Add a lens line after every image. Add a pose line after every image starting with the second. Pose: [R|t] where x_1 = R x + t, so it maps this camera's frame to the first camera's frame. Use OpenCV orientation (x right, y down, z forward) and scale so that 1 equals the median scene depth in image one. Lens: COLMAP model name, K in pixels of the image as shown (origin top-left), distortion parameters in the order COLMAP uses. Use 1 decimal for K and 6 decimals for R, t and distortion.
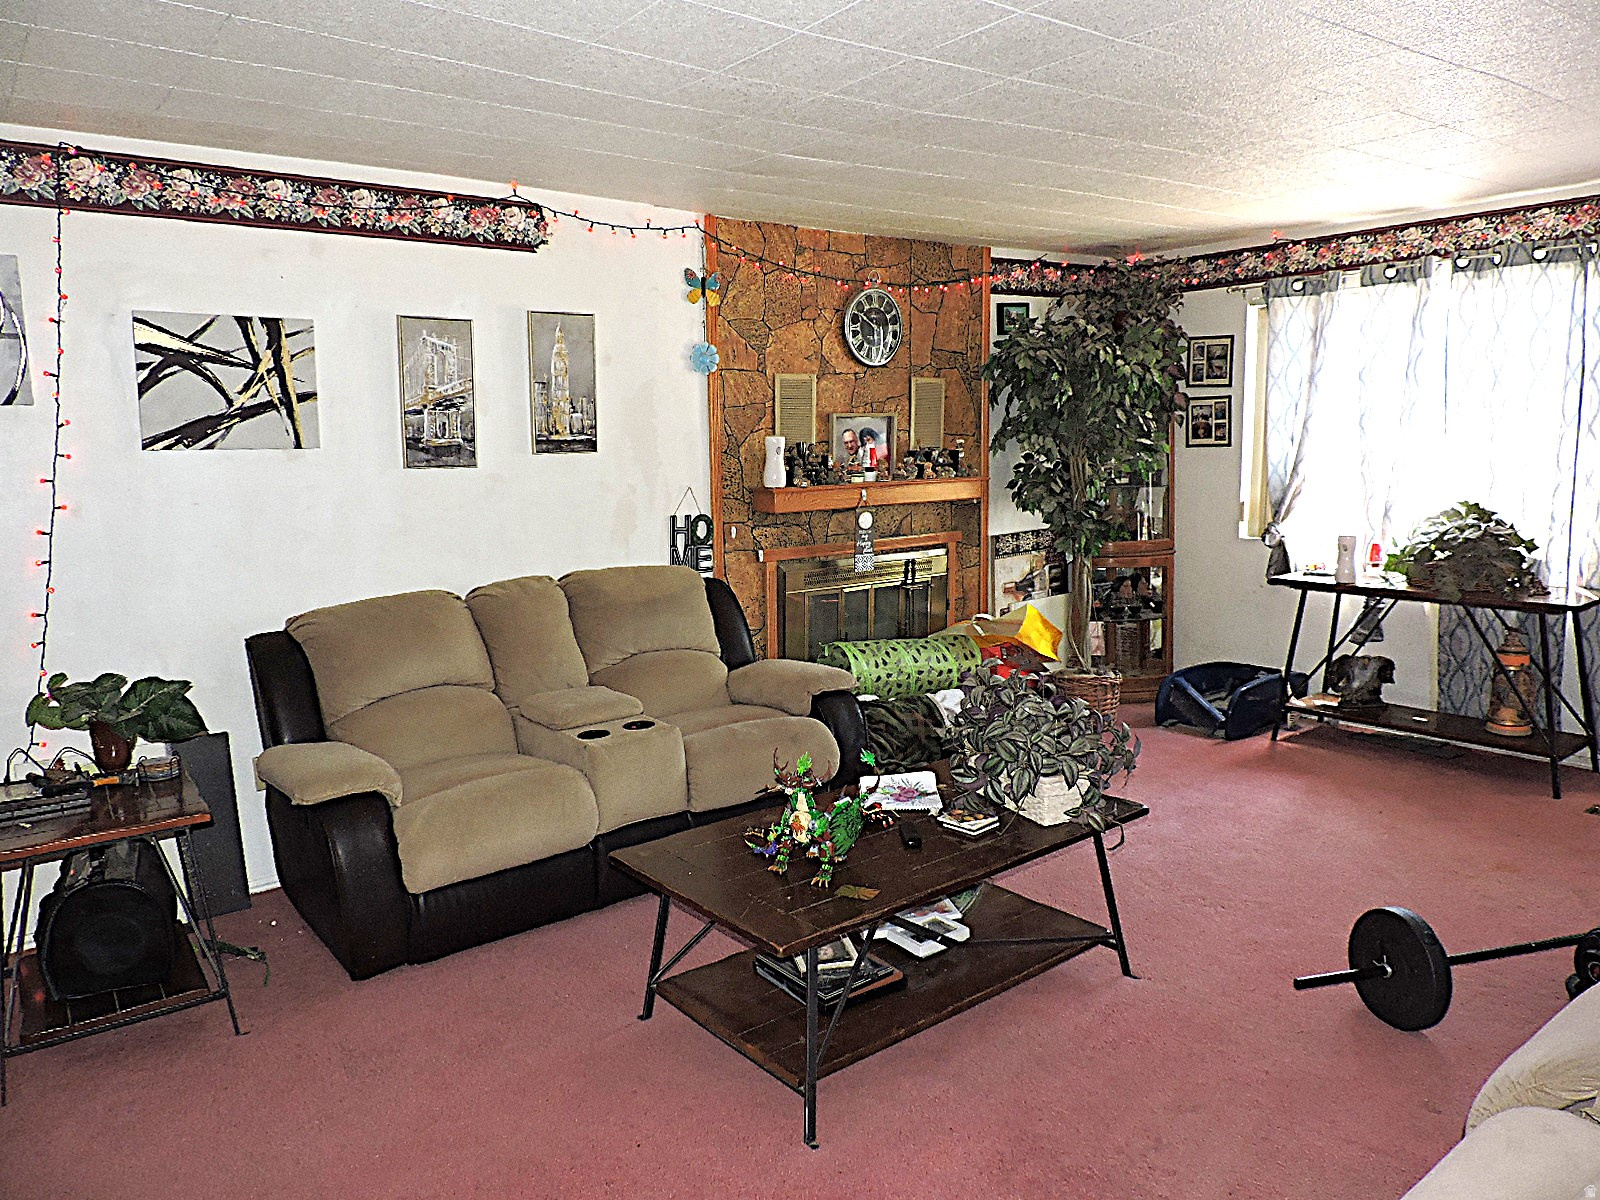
lens RADIAL K [[1191.8, 0, 800.0], [0, 1191.8, 600.0], [0, 0, 1]] dist [0.001686, -0.000081]
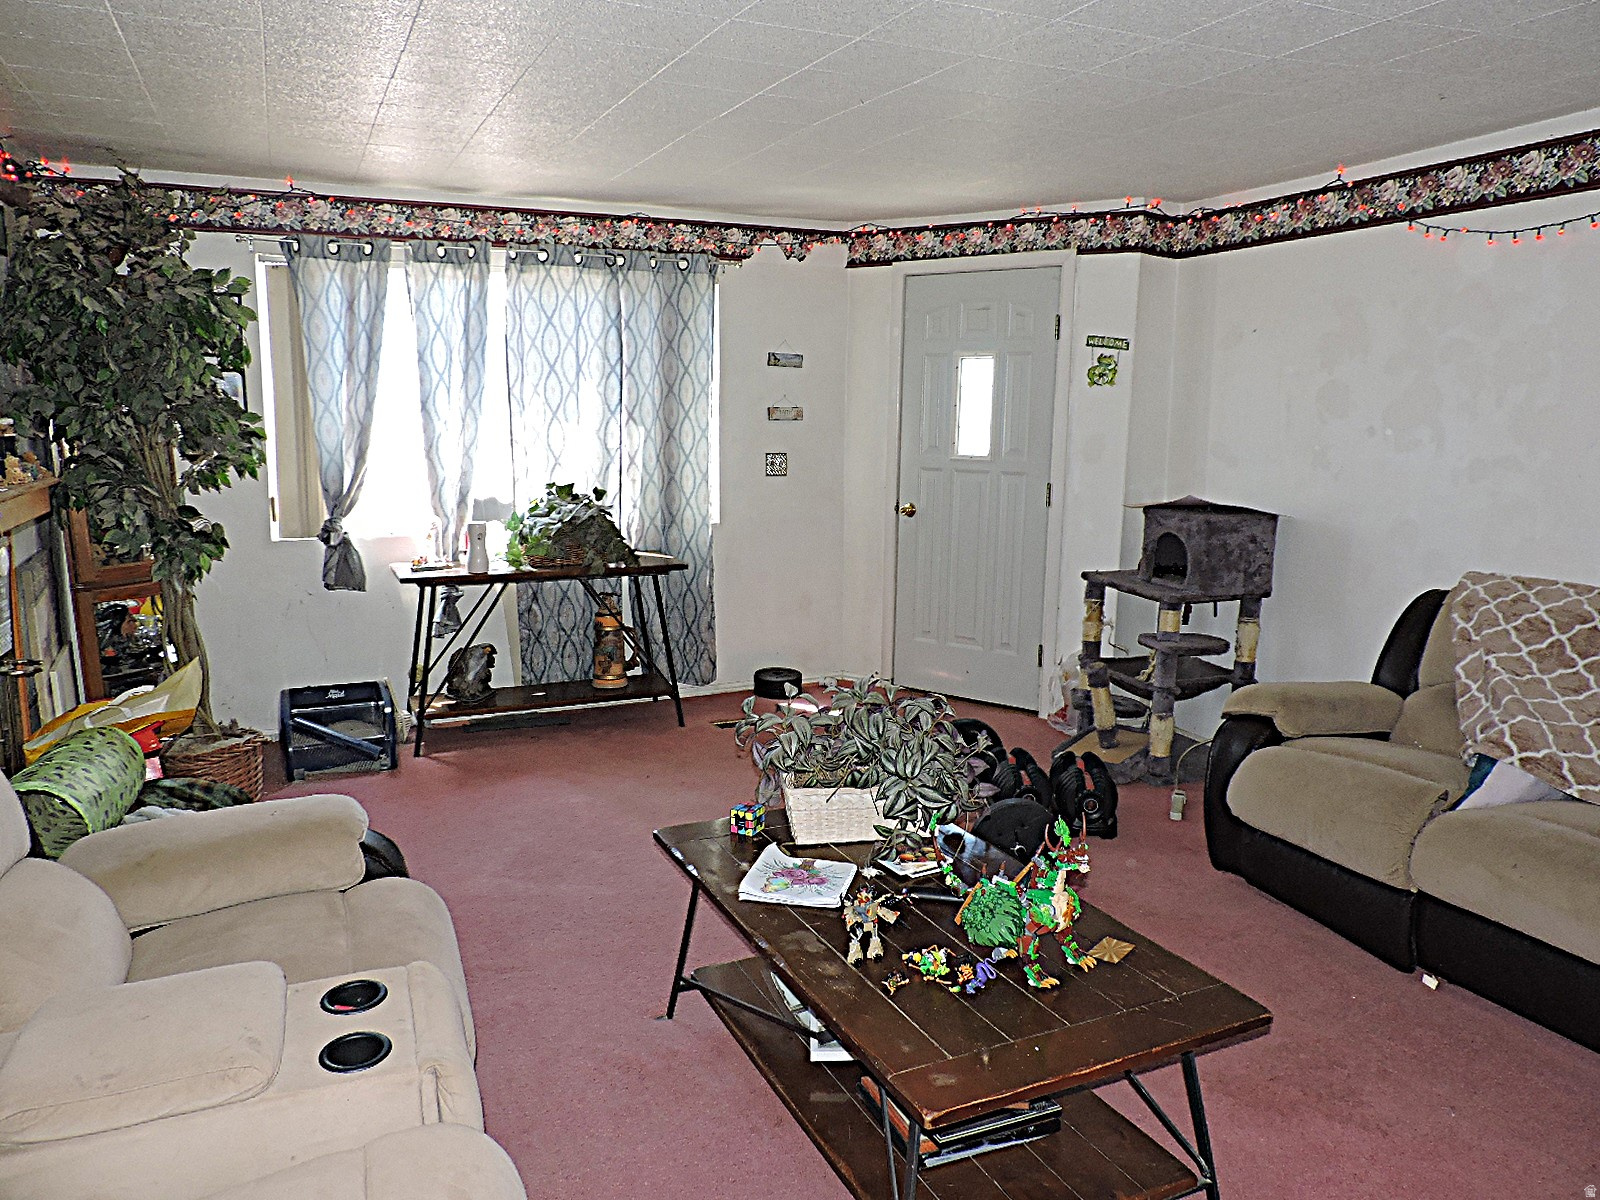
lens RADIAL K [[1181.4, 0, 800.0], [0, 1181.4, 600.0], [0, 0, 1]] dist [0.002527, -0.003503]
pose [[0.223509, -0.135347, 0.965259, -0.413011], [0.128356, 0.985775, 0.108502, -0.063372], [-0.966214, 0.099646, 0.237702, 0.528469]]
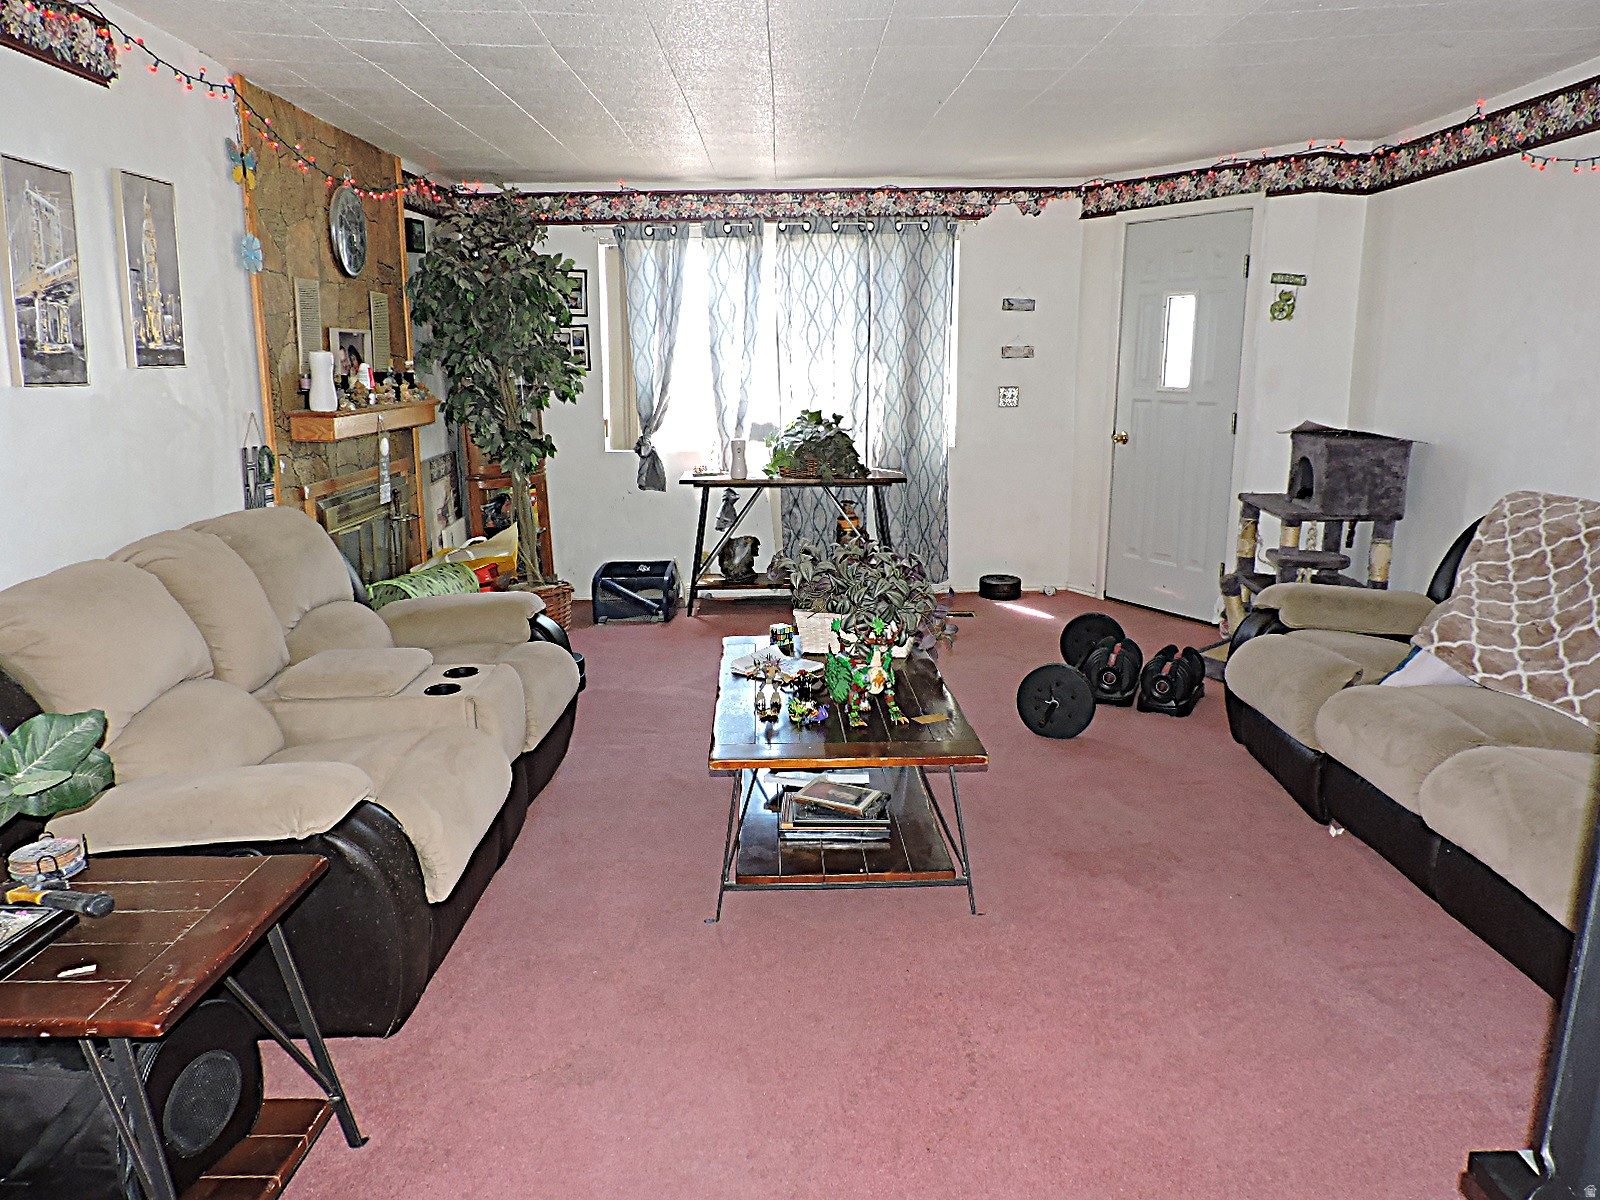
lens RADIAL K [[1191.8, 0, 800.0], [0, 1191.8, 600.0], [0, 0, 1]] dist [0.001686, -0.000081]
pose [[0.592437, -0.148013, 0.791903, -0.515477], [0.111892, 0.988568, 0.101063, -0.007872], [-0.797808, 0.028734, 0.602226, 0.203191]]
